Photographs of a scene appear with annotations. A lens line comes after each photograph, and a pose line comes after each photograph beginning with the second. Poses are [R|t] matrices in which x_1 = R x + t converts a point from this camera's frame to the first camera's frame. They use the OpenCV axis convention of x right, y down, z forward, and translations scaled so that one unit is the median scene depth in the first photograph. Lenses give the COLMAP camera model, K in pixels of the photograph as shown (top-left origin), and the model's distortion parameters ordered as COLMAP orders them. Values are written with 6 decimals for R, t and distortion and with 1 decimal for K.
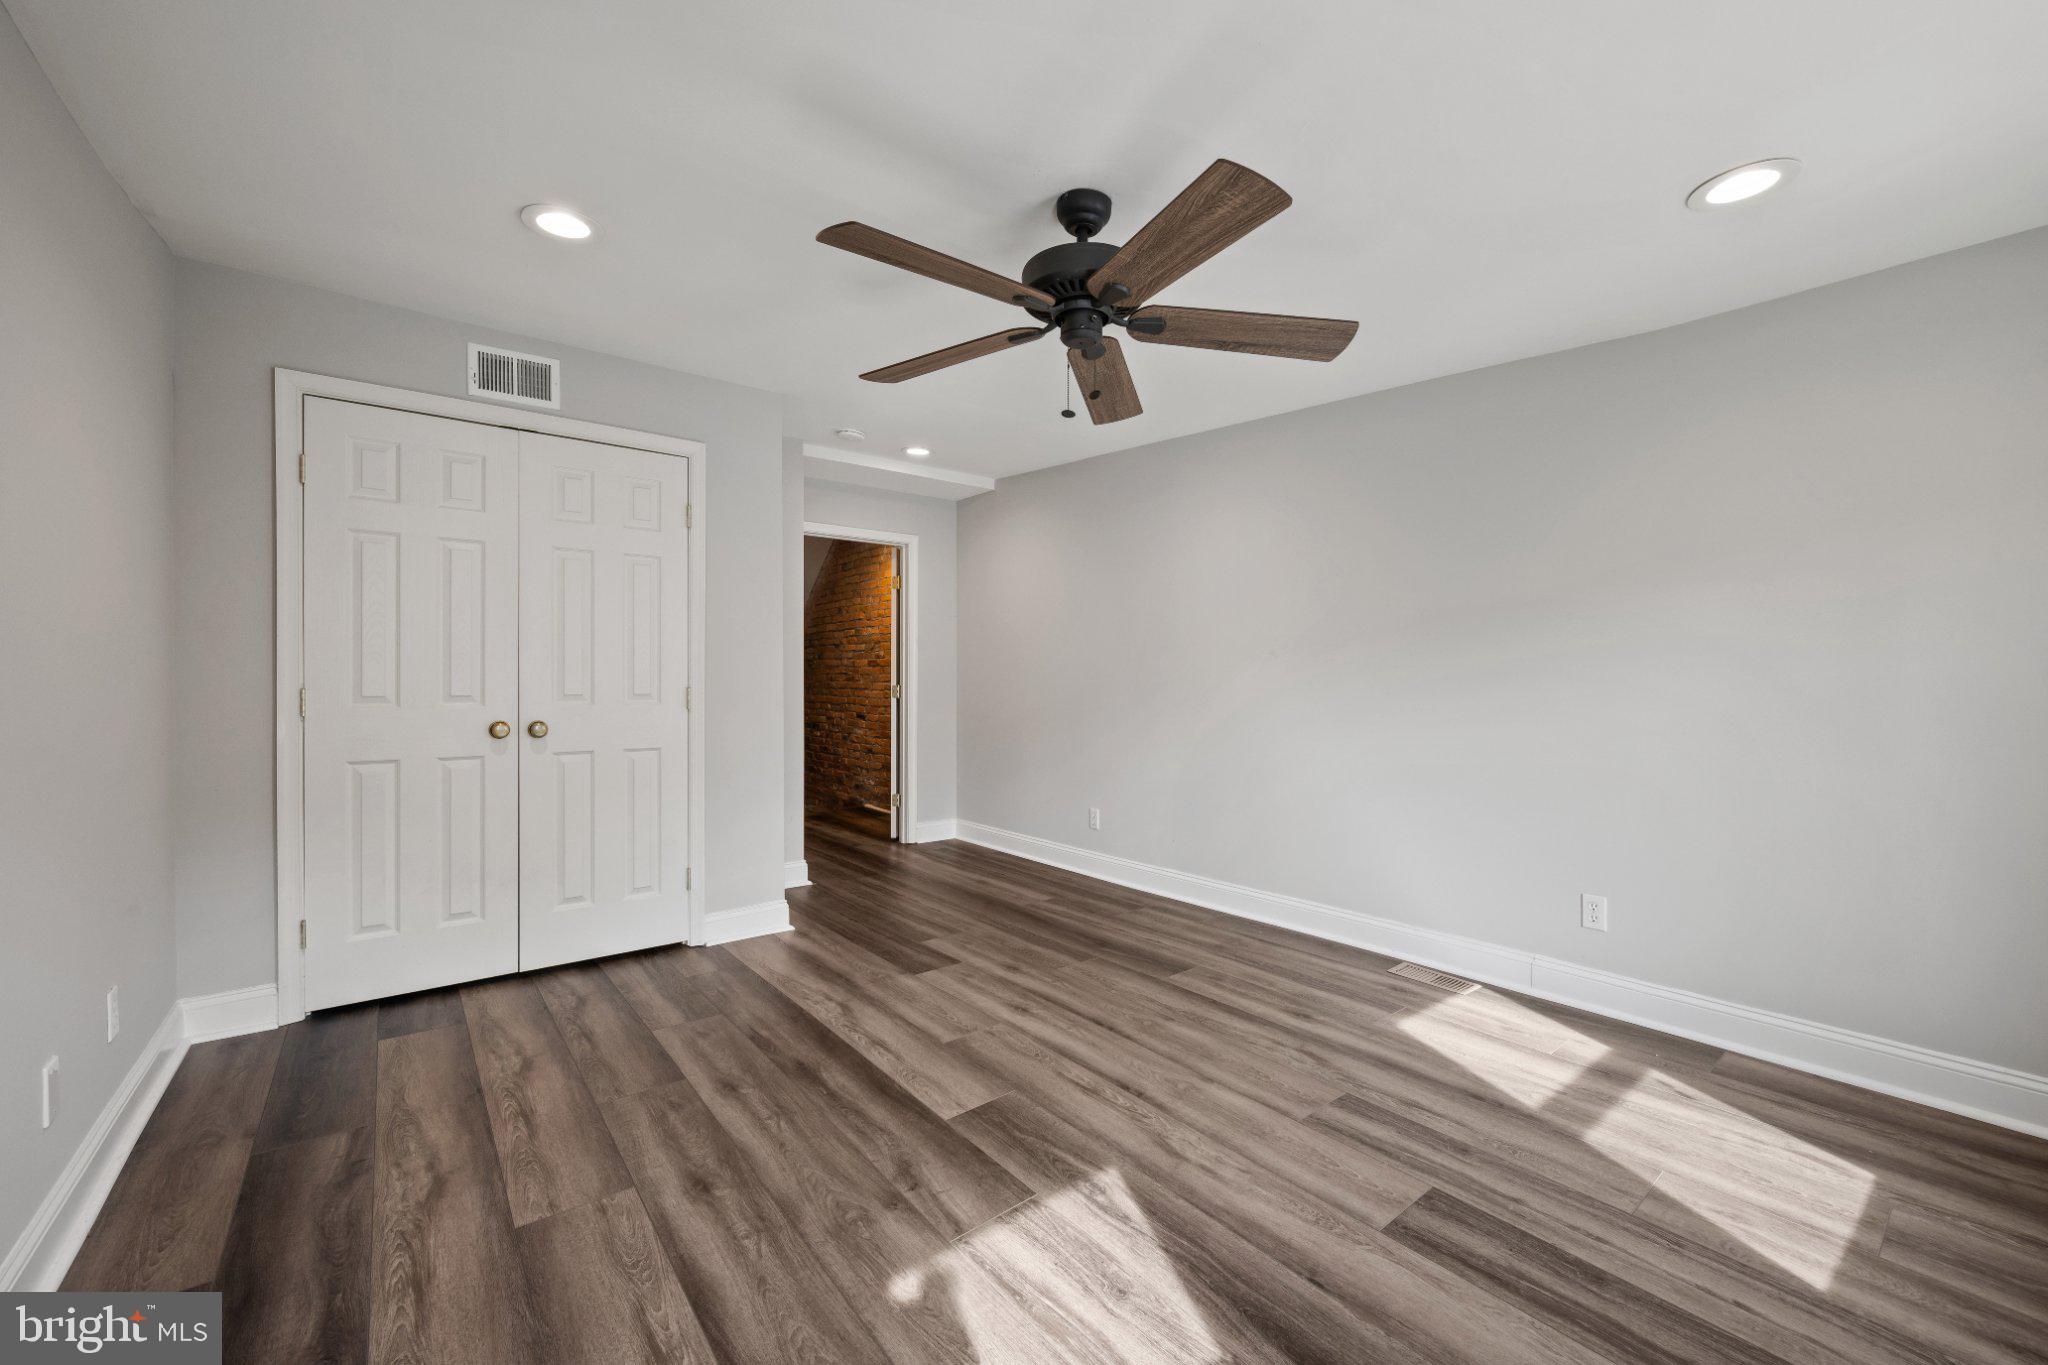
lens RADIAL K [[807.0, 0, 1026.6], [0, 807.0, 686.1], [0, 0, 1]] dist [0.001643, -0.000659]
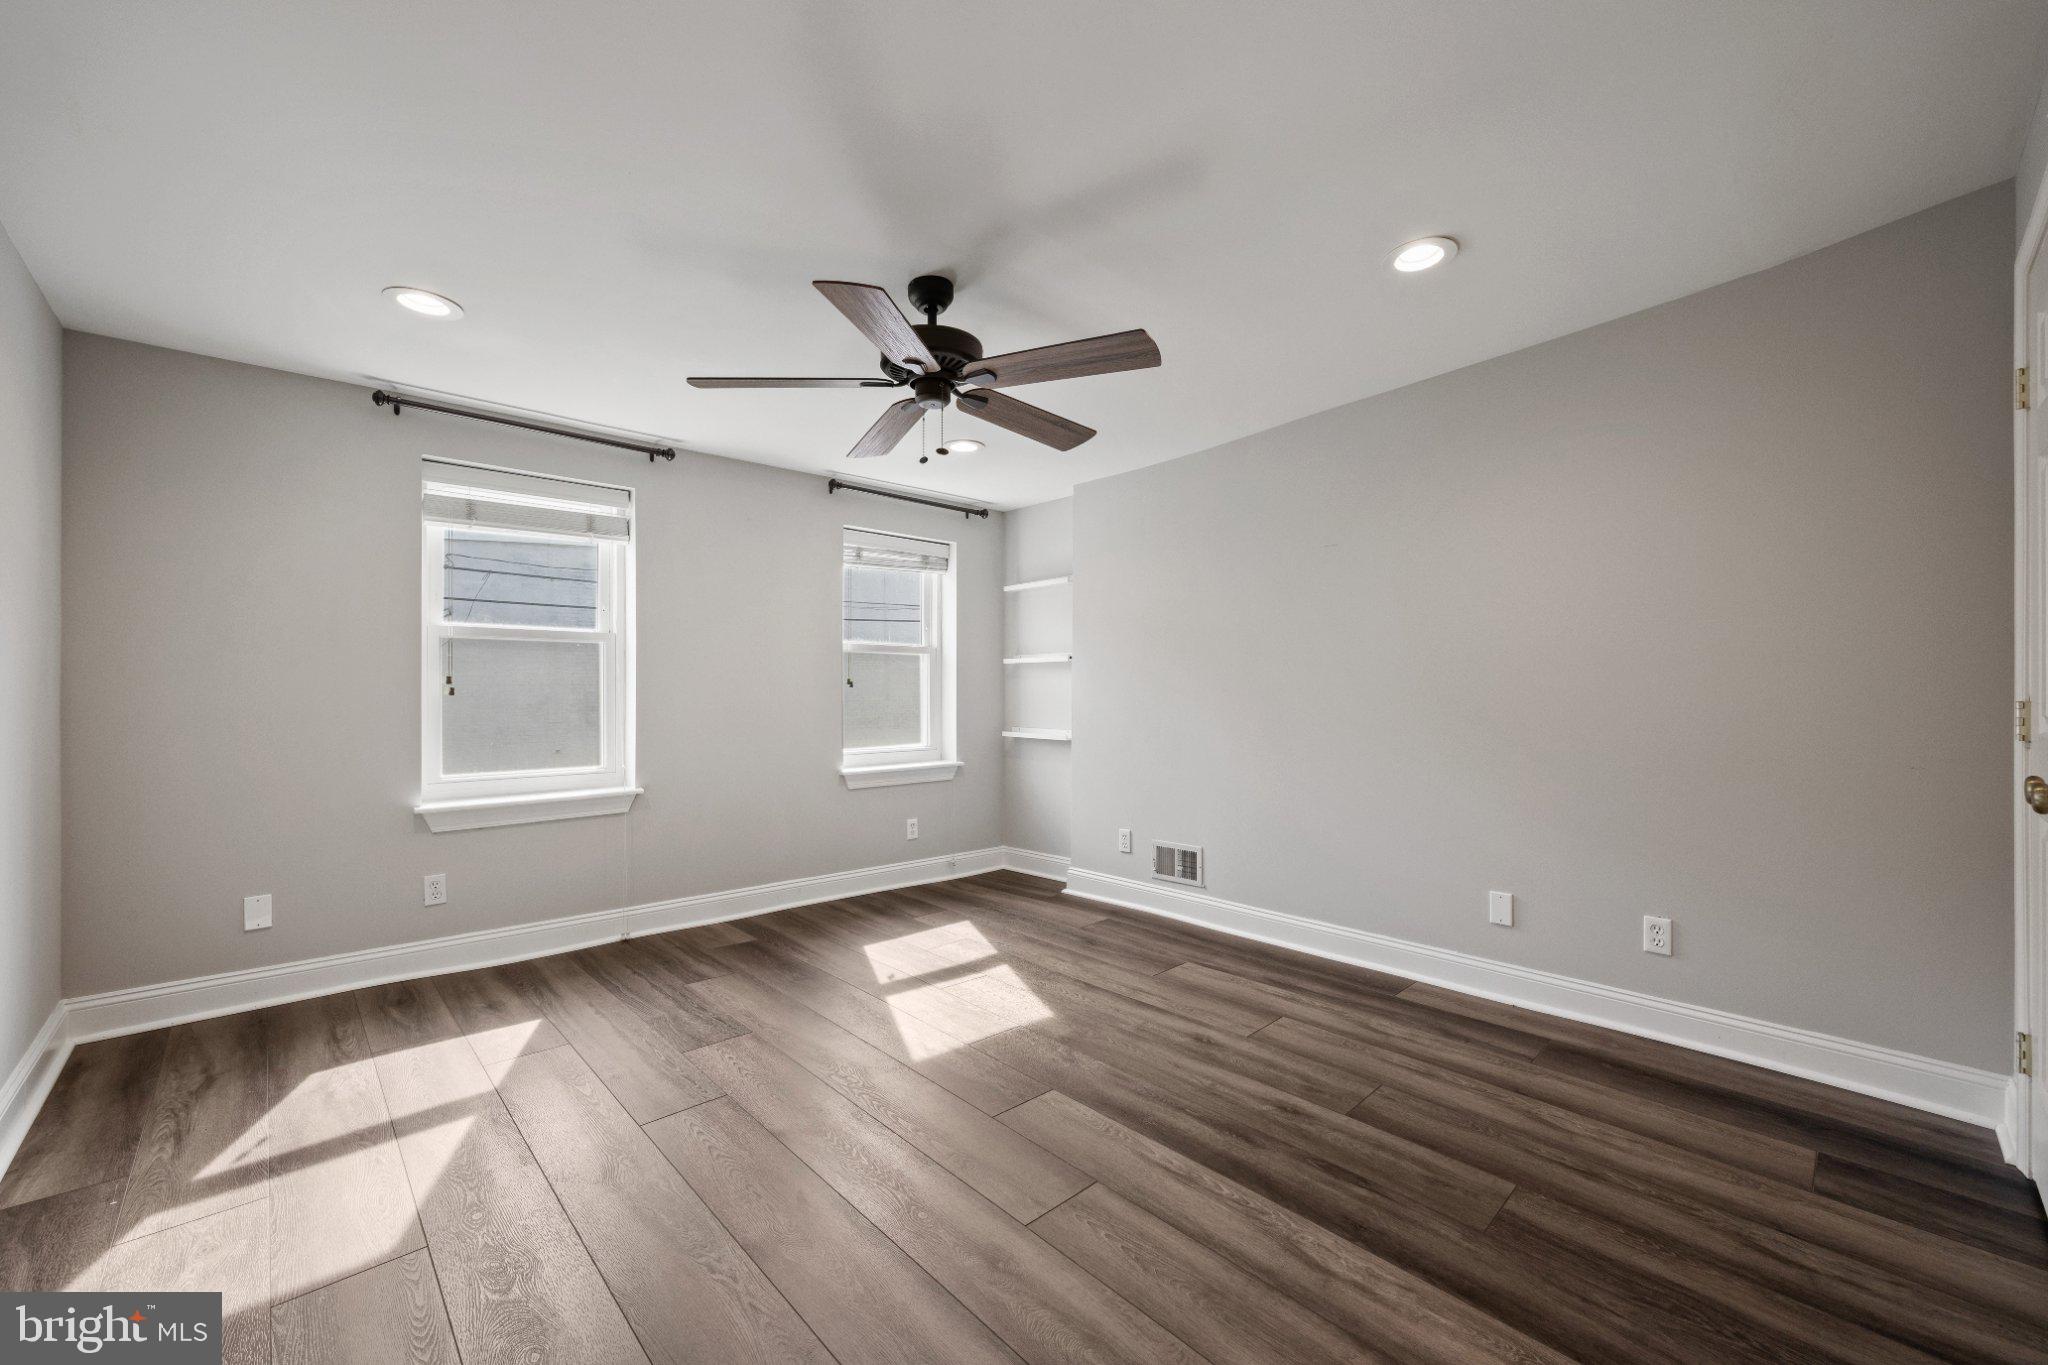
lens RADIAL K [[807.0, 0, 1023.2], [0, 807.0, 679.9], [0, 0, 1]] dist [0.001643, -0.000659]
pose [[-0.995989, -0.001128, -0.089466, 0.031933], [-0.001488, 0.999991, 0.003960, -0.017738], [0.089461, 0.004077, -0.995982, 1.761752]]
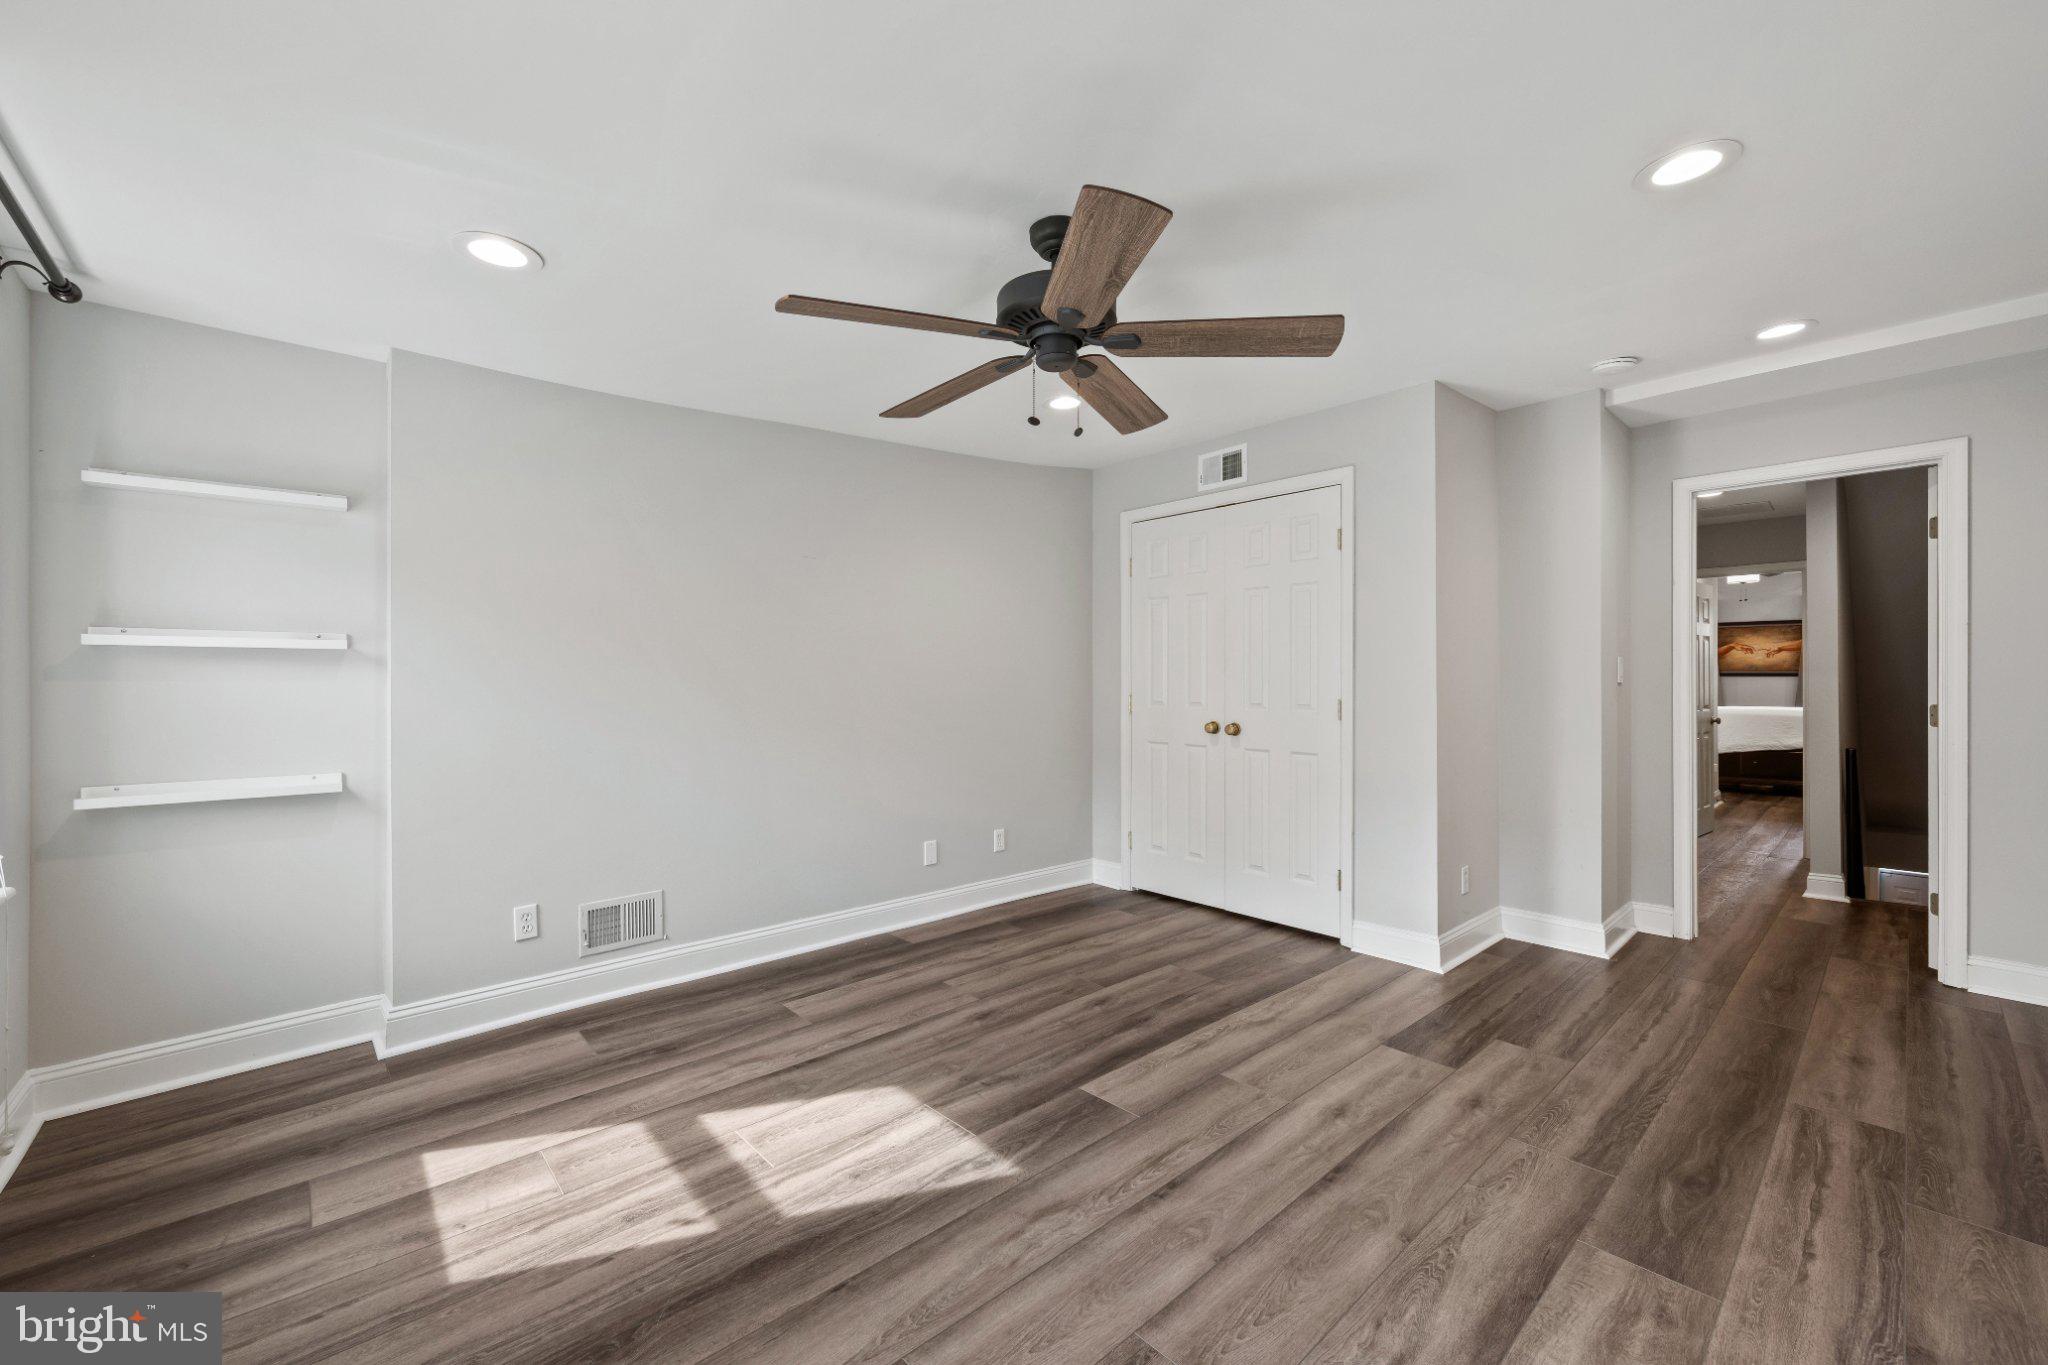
lens RADIAL K [[807.0, 0, 1017.7], [0, 807.0, 684.0], [0, 0, 1]] dist [0.001643, -0.000659]
pose [[0.064321, -0.000332, -0.997929, 0.859603], [-0.010950, 0.999940, -0.001038, -0.018907], [0.997869, 0.010994, 0.064314, 0.707906]]
